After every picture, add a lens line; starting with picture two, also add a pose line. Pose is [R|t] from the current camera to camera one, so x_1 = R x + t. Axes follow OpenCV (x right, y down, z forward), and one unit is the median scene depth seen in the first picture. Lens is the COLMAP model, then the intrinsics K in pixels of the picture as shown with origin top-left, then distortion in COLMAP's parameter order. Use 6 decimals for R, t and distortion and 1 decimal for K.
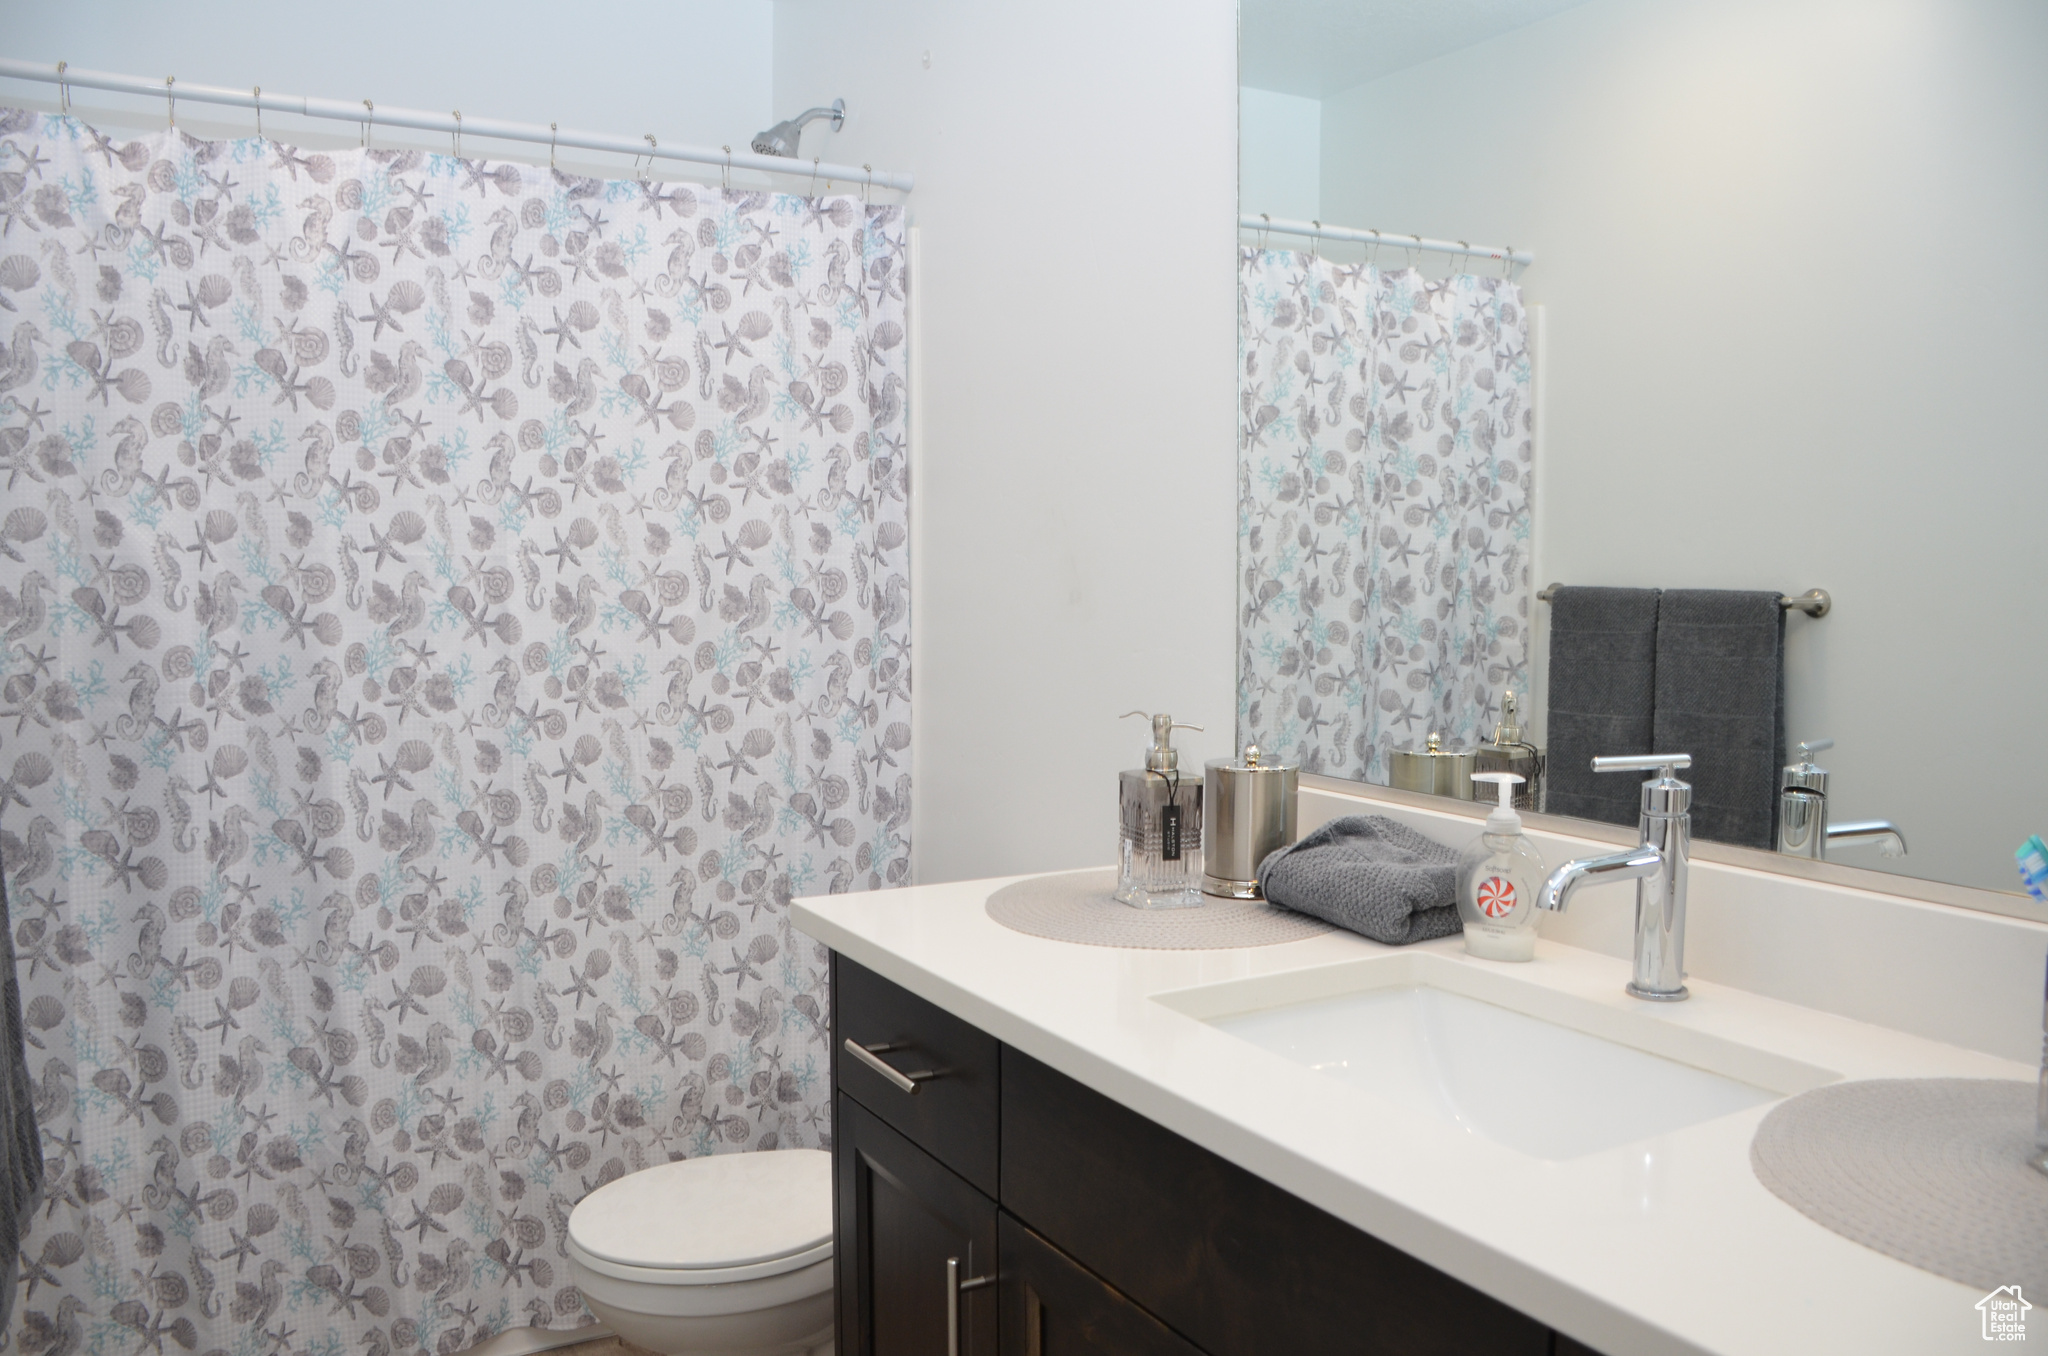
lens RADIAL K [[1589.6, 0, 1024.0], [0, 1589.6, 678.0], [0, 0, 1]] dist [-0.194066, -0.000772]
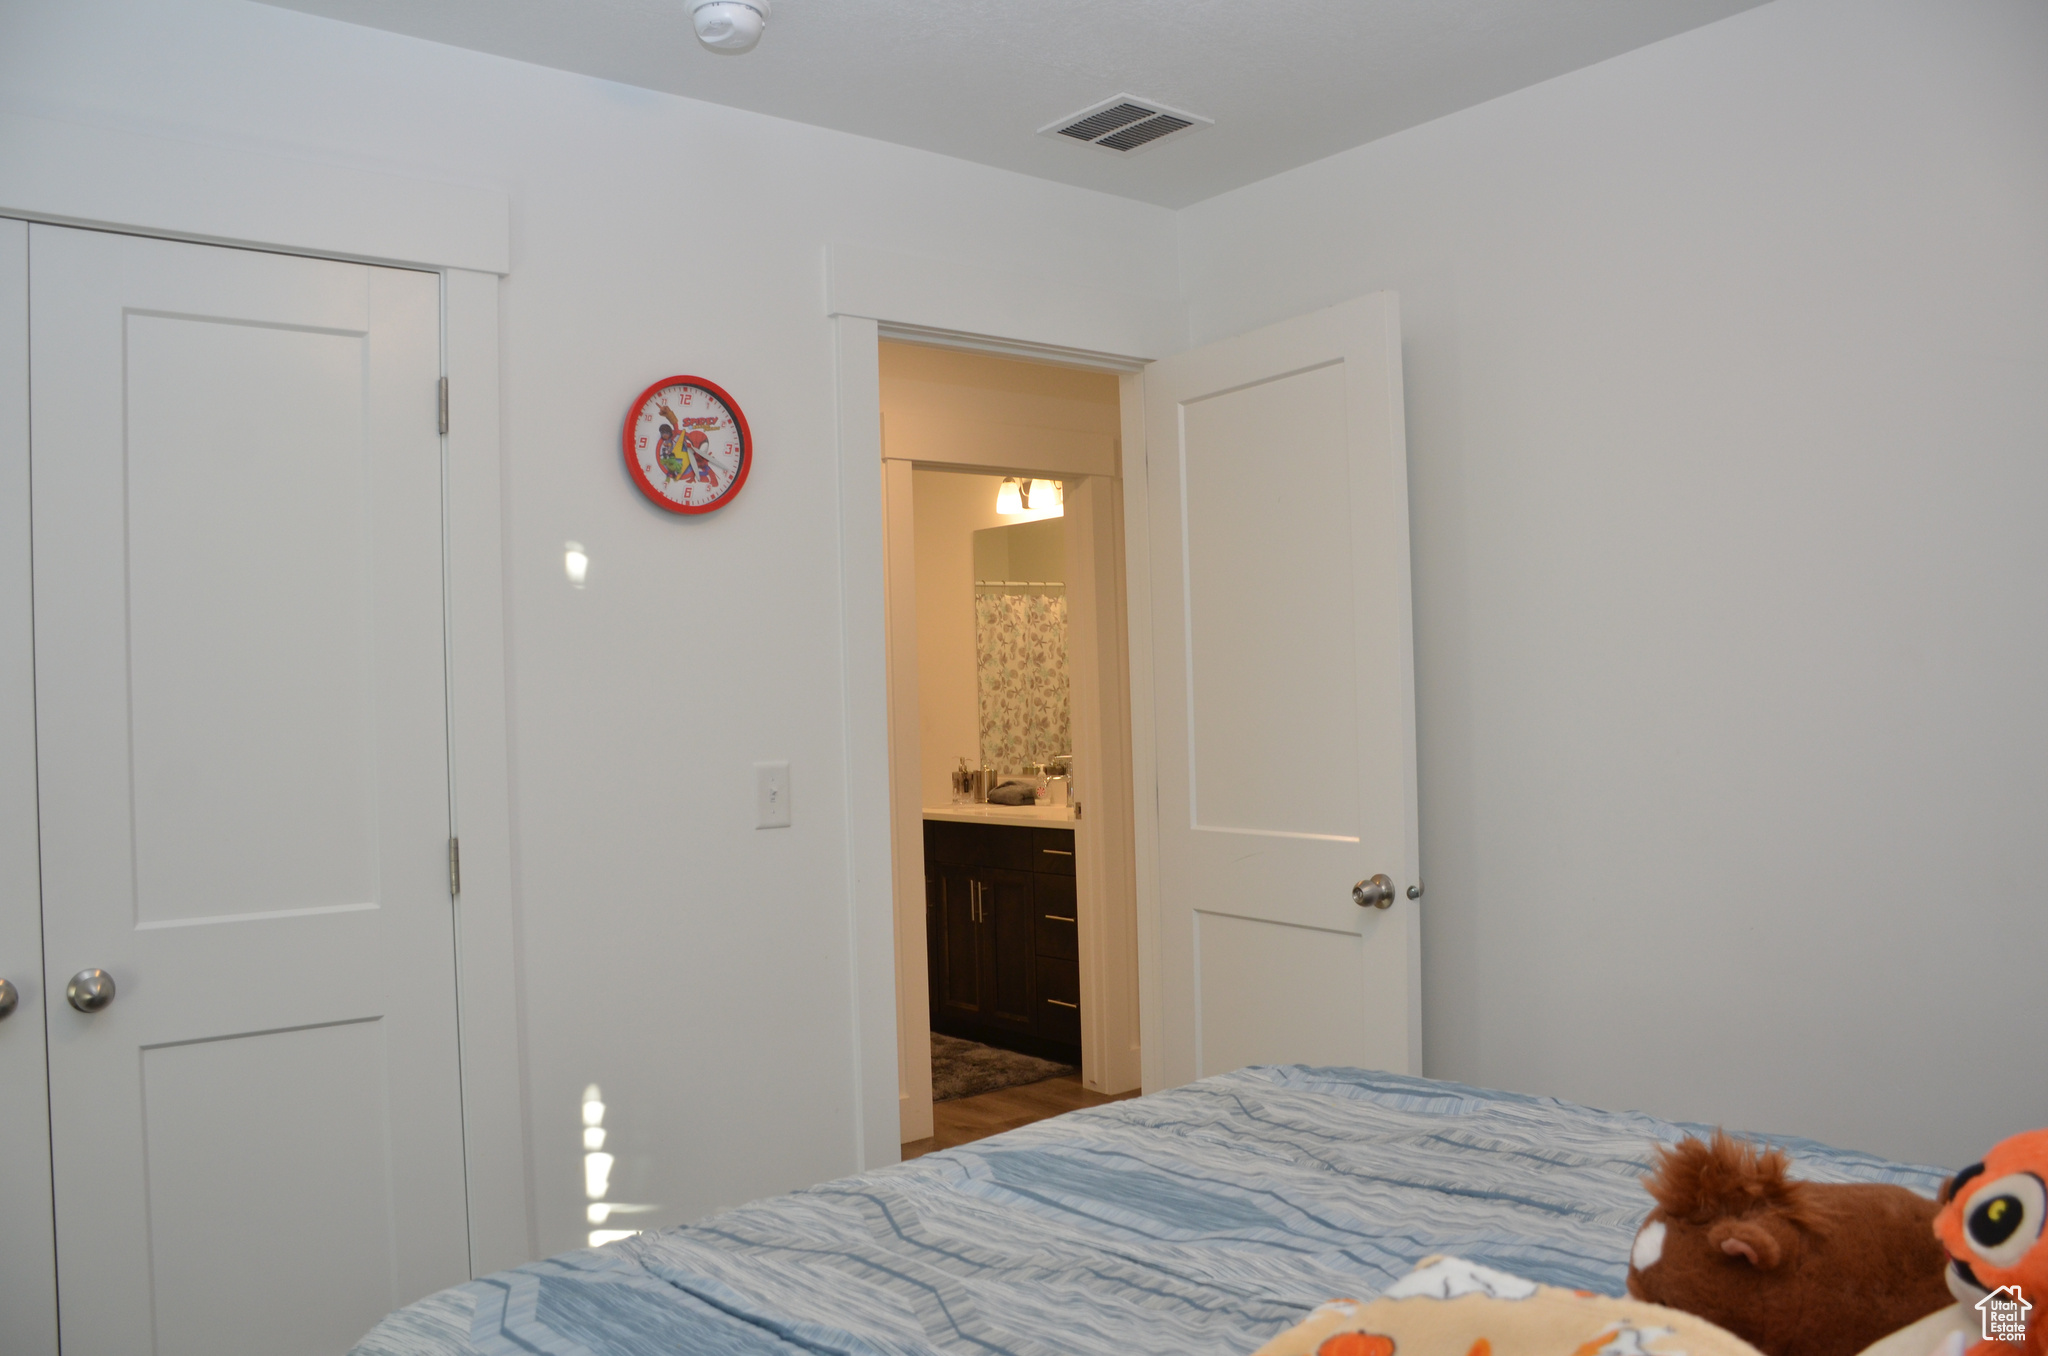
lens RADIAL K [[1659.6, 0, 1023.7], [0, 1659.6, 707.5], [0, 0, 1]] dist [-0.000961, -0.000757]
pose [[0.985479, -0.031852, 0.166785, -0.242063], [0.043737, 0.996721, -0.068078, 0.103001], [-0.164069, 0.074385, 0.983640, -1.673828]]
